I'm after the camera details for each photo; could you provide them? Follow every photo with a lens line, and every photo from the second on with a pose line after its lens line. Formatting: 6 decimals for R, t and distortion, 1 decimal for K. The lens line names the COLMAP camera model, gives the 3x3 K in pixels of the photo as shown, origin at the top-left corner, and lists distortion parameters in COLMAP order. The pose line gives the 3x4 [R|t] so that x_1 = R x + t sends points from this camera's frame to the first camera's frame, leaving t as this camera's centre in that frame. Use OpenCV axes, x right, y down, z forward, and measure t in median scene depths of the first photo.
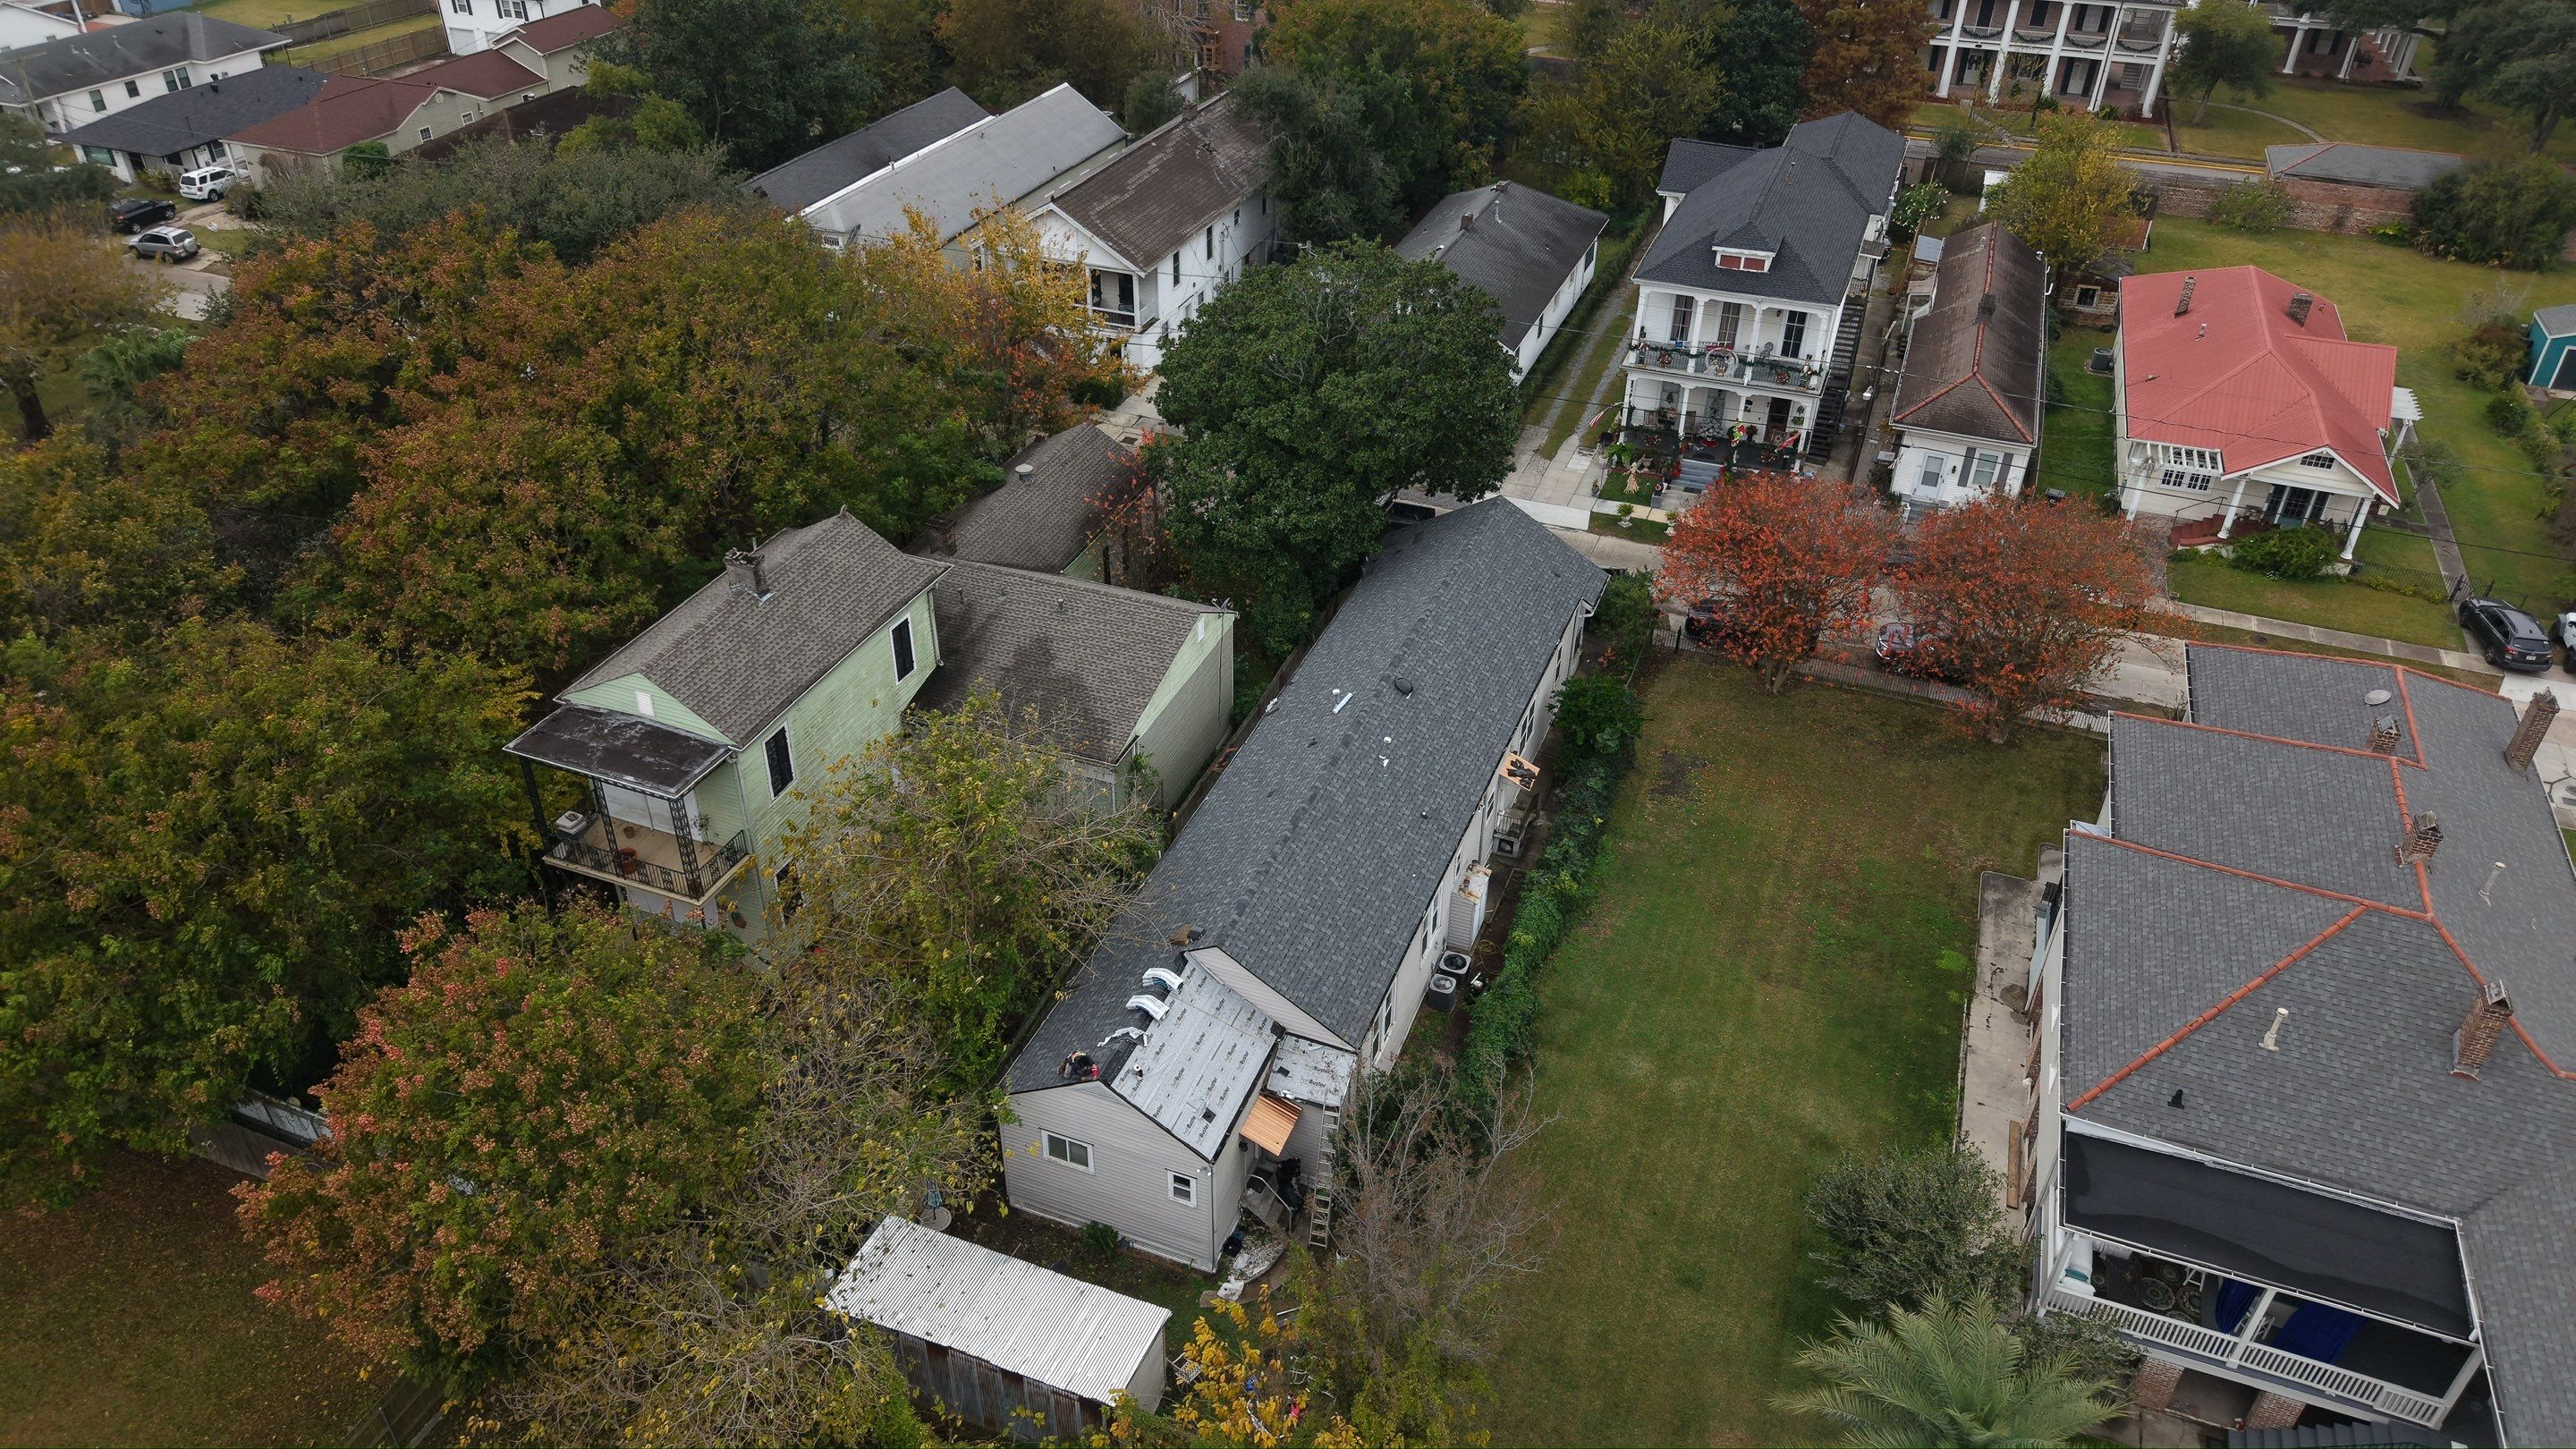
lens RADIAL K [[1749.6, 0, 1245.1], [0, 1749.6, 730.6], [0, 0, 1]] dist [-0.002943, 0.004706]
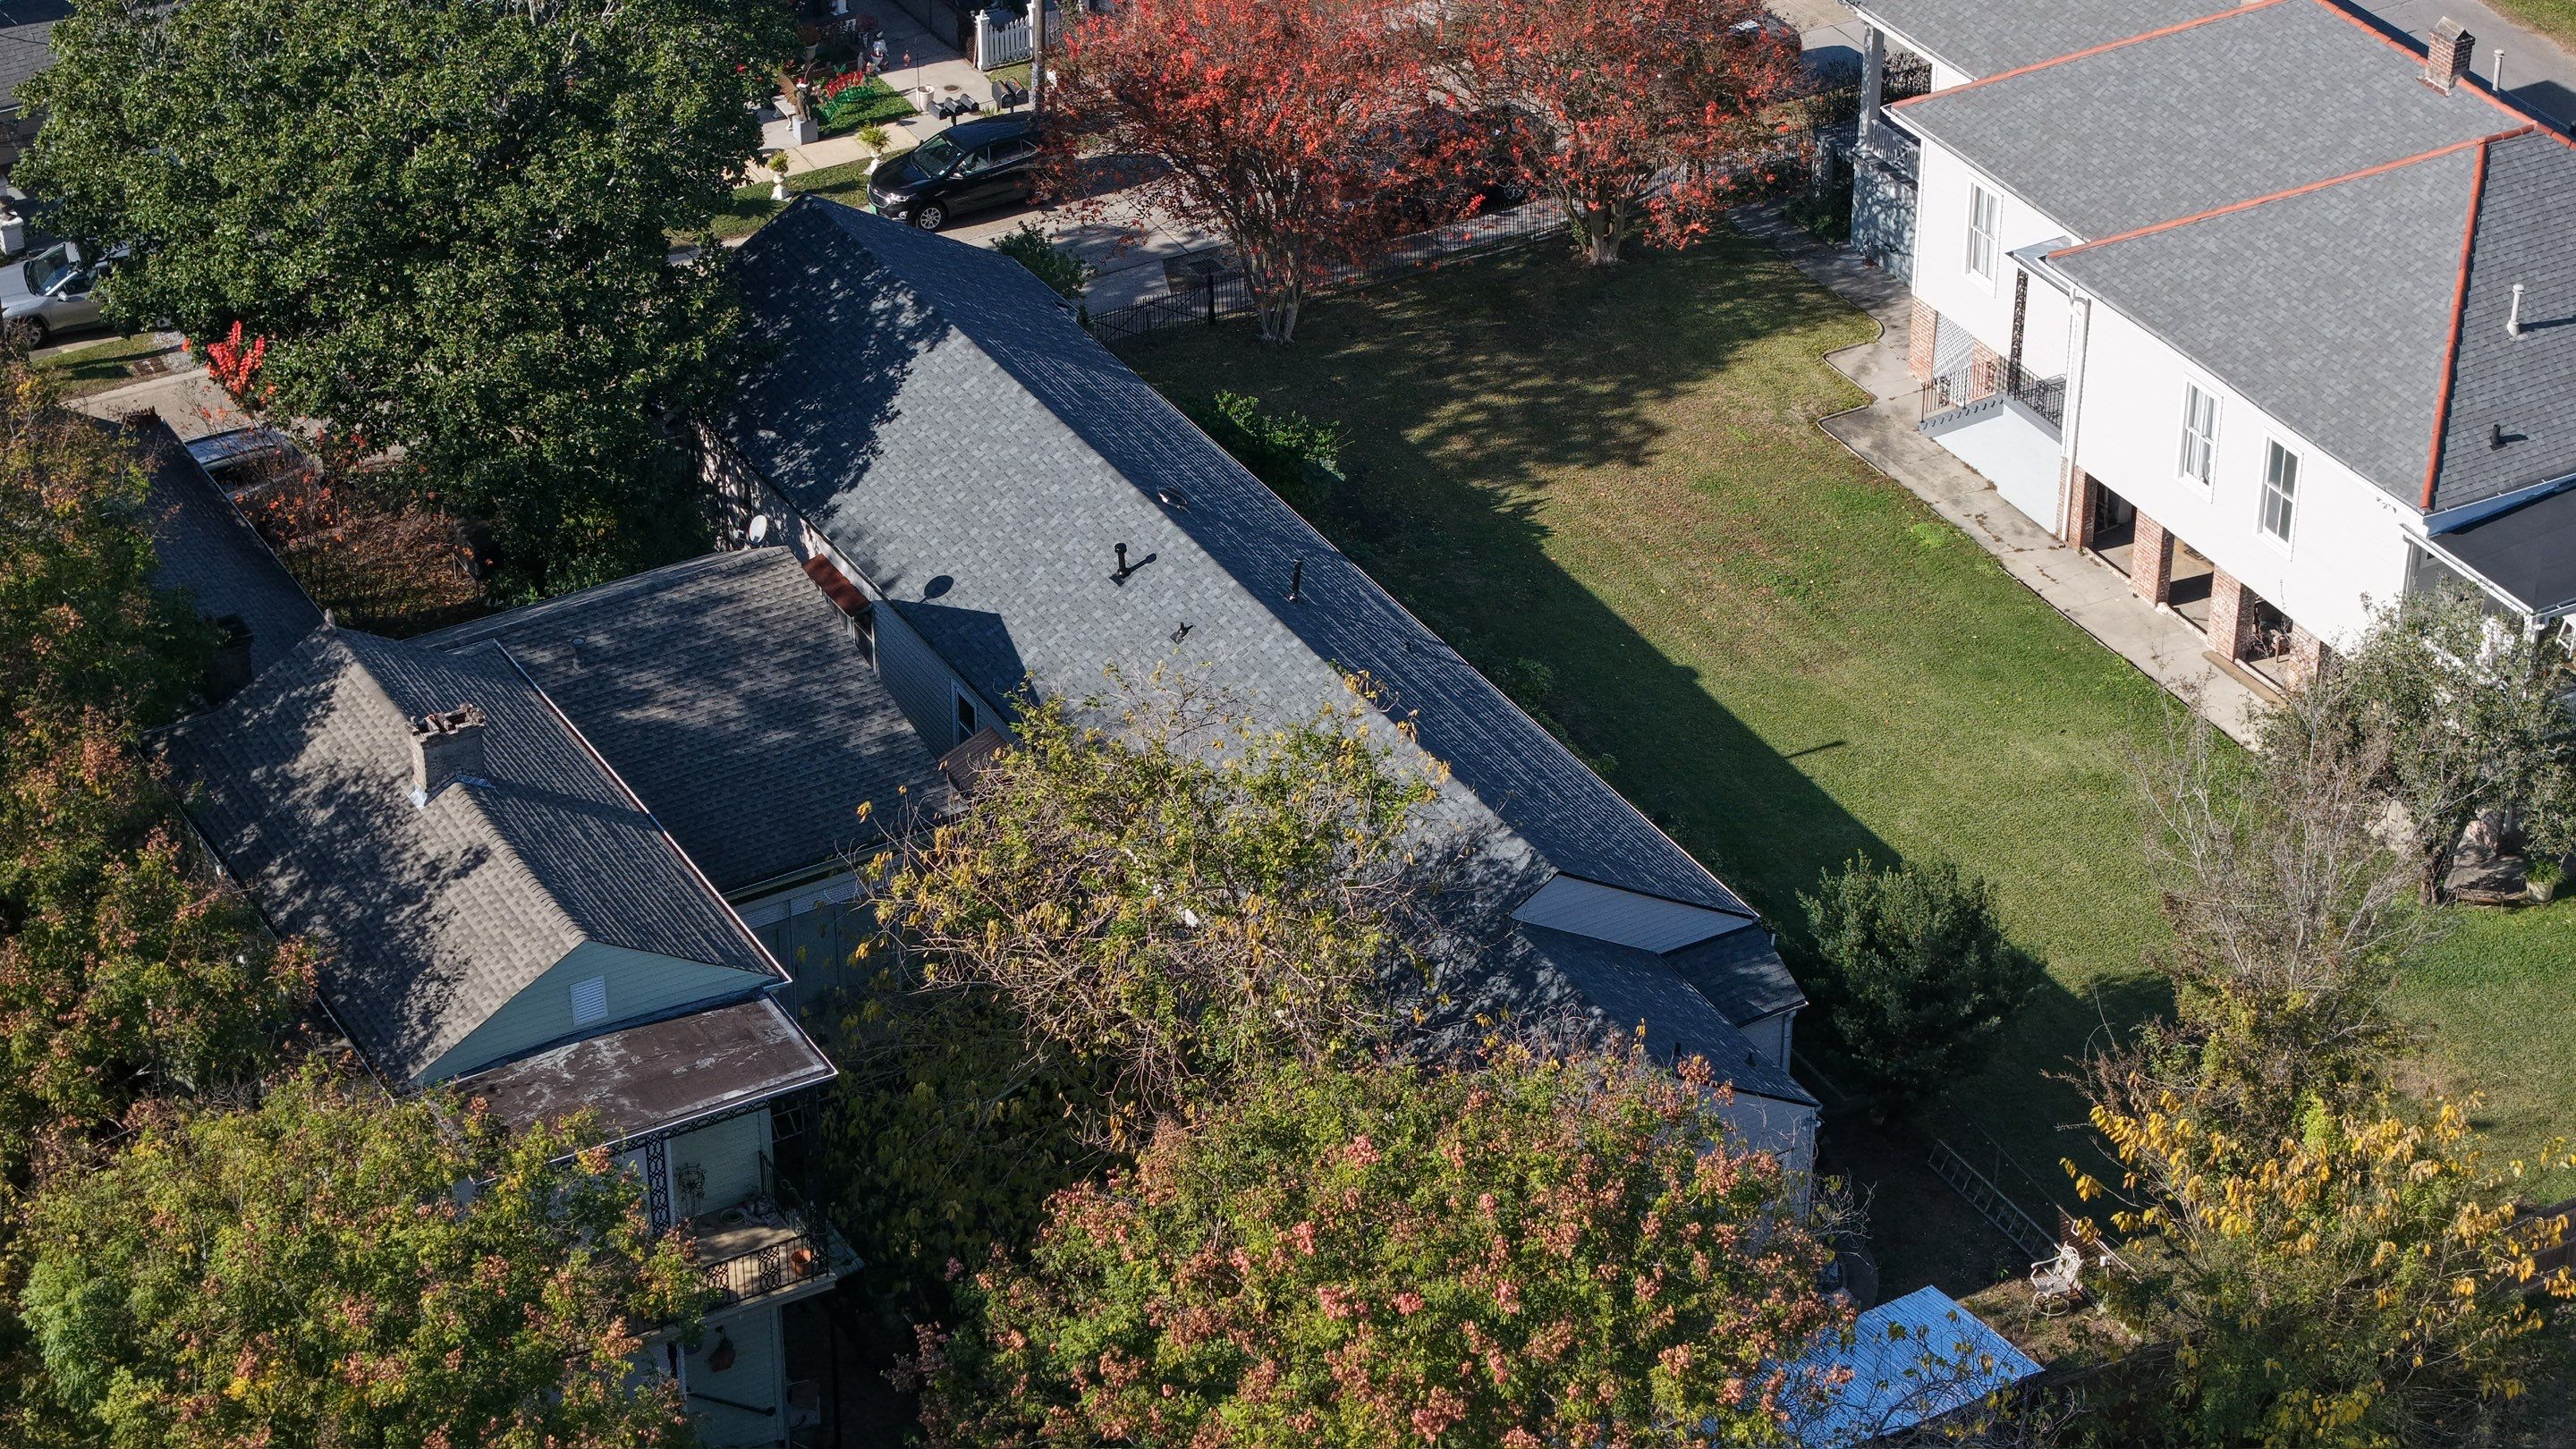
lens RADIAL K [[5447.3, 0, 1288.0], [0, 5447.3, 724.5], [0, 0, 1]] dist [-0.216092, 1.059580]
pose [[0.624006, -0.419207, 0.659456, -0.902575], [0.443200, 0.884918, 0.143155, -0.163864], [-0.643577, 0.202941, 0.737986, -0.255801]]
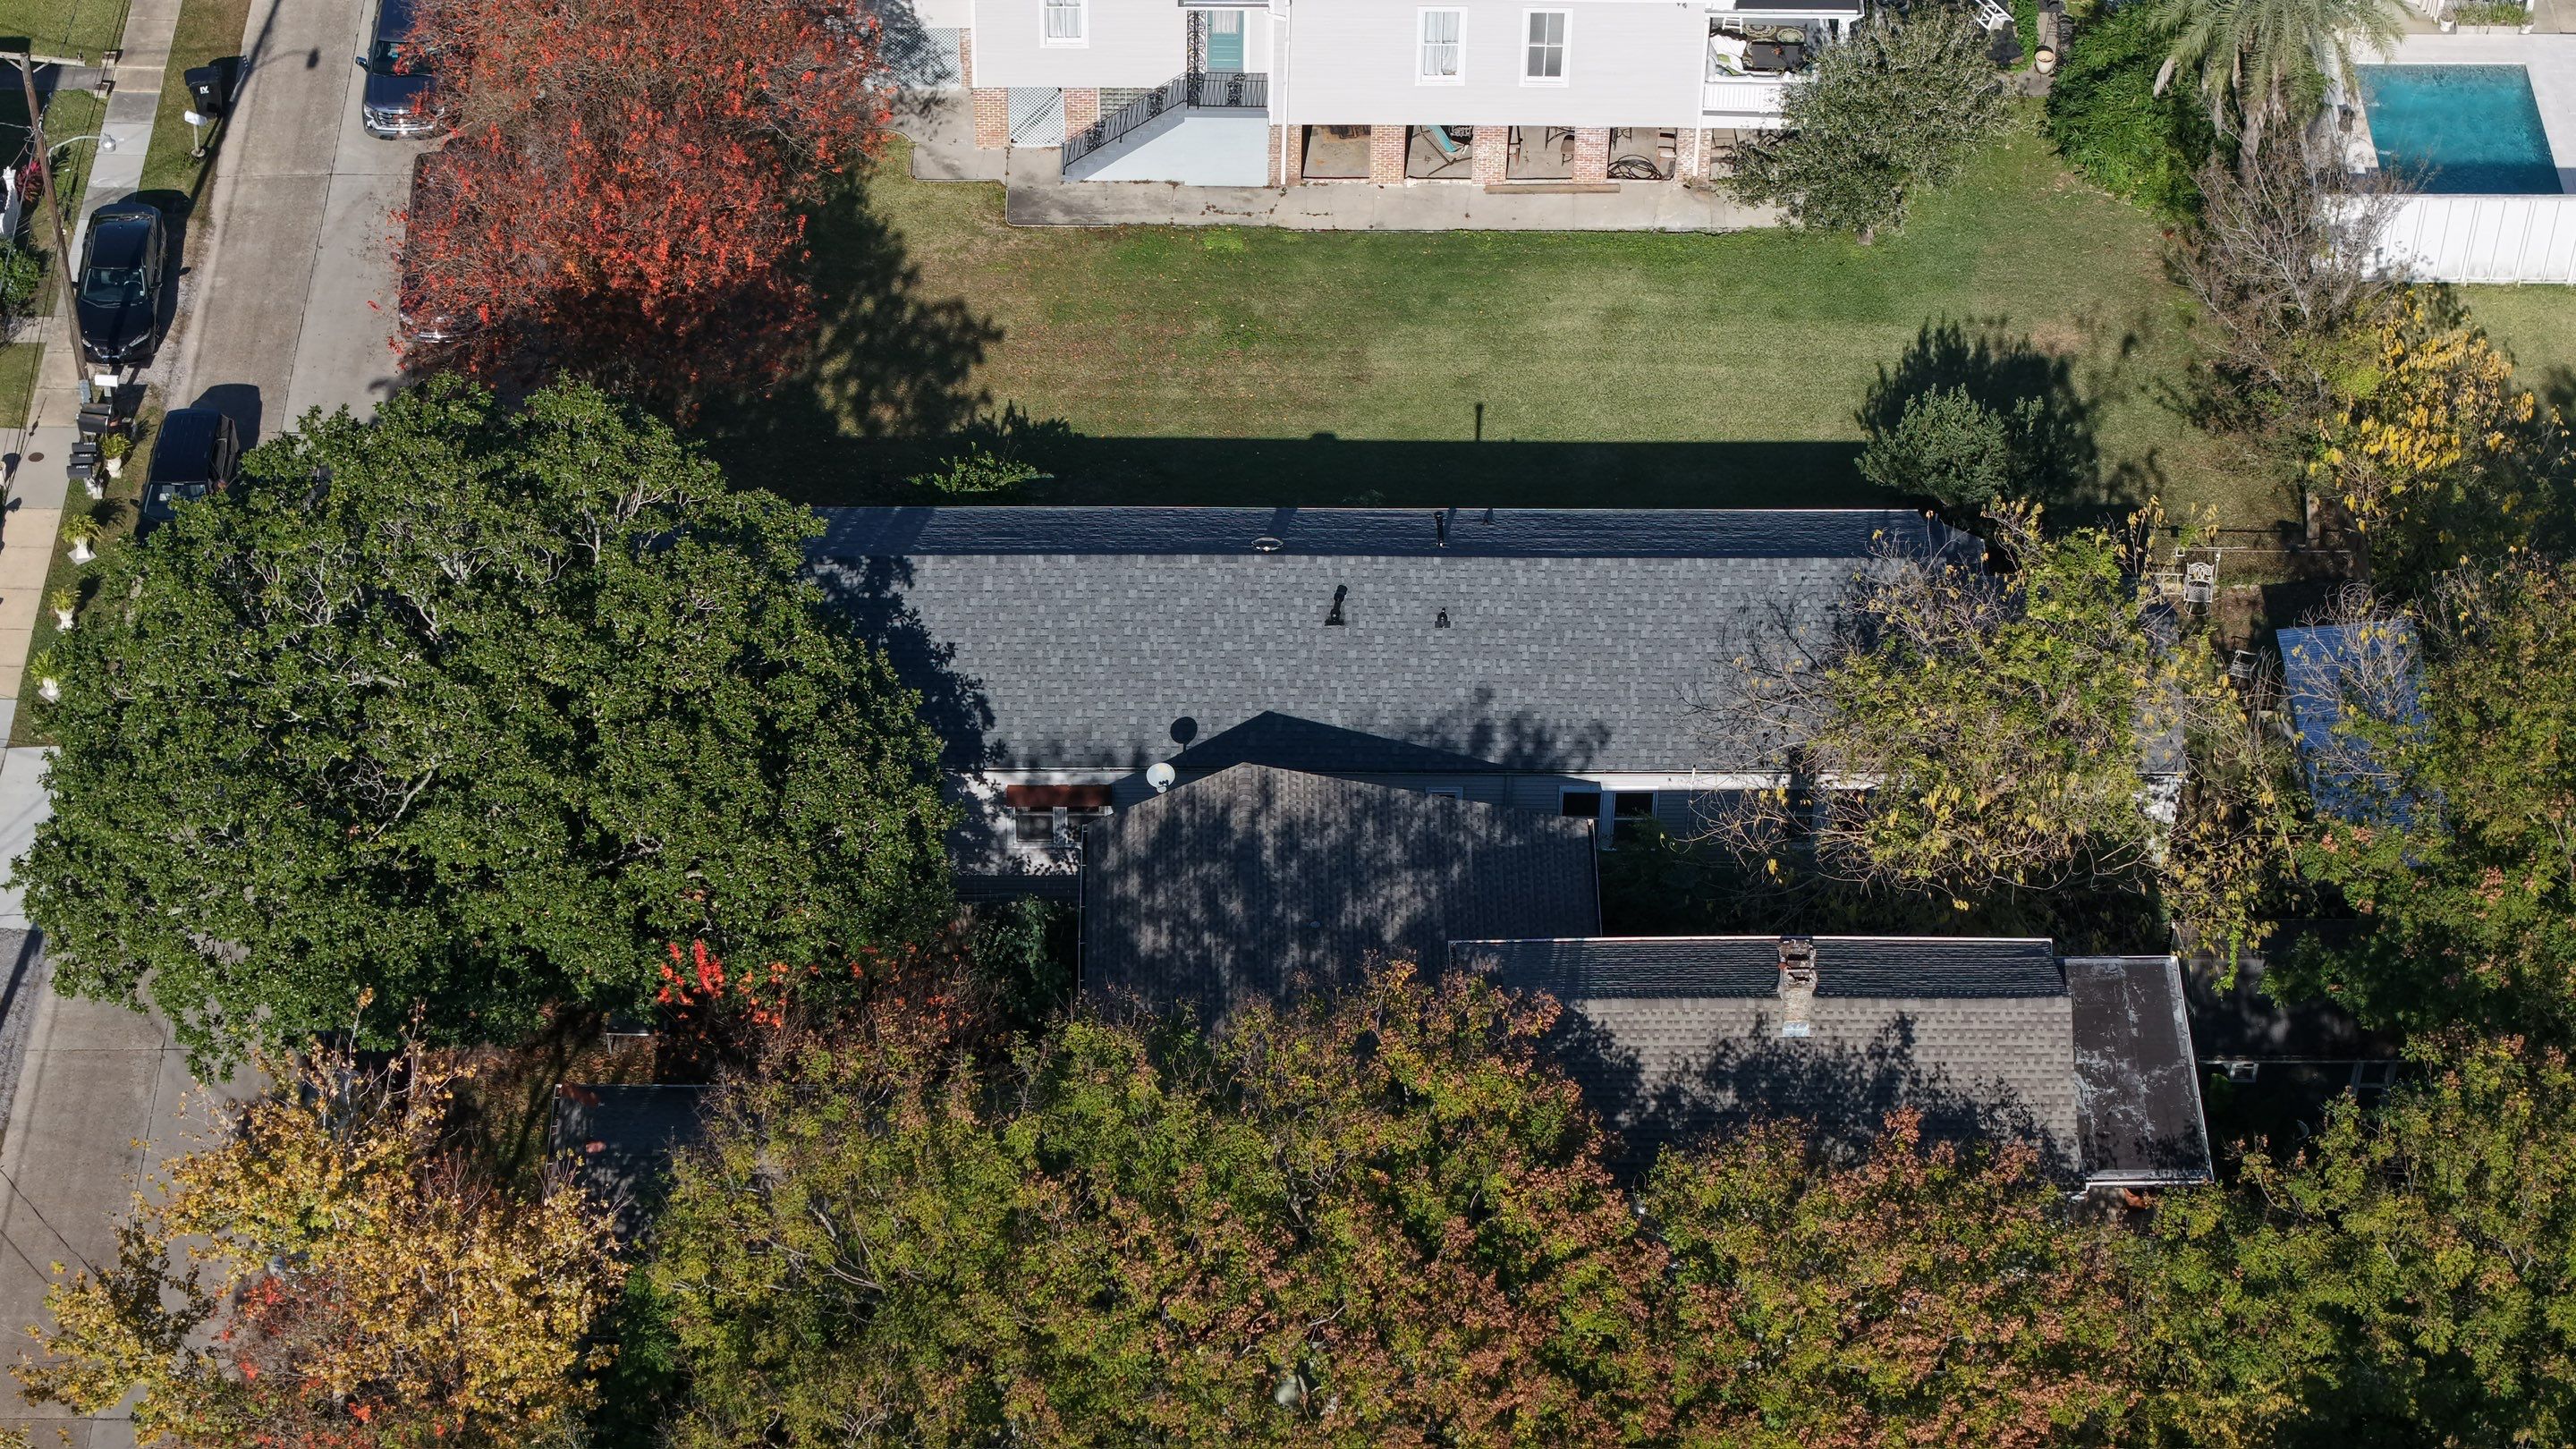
lens RADIAL K [[5447.3, 0, 1288.0], [0, 5447.3, 724.5], [0, 0, 1]] dist [-0.216092, 1.059580]
pose [[-0.371854, -0.652222, 0.660553, -1.092106], [0.515693, 0.446535, 0.731209, -1.242234], [-0.771871, 0.612546, 0.170300, 0.578711]]
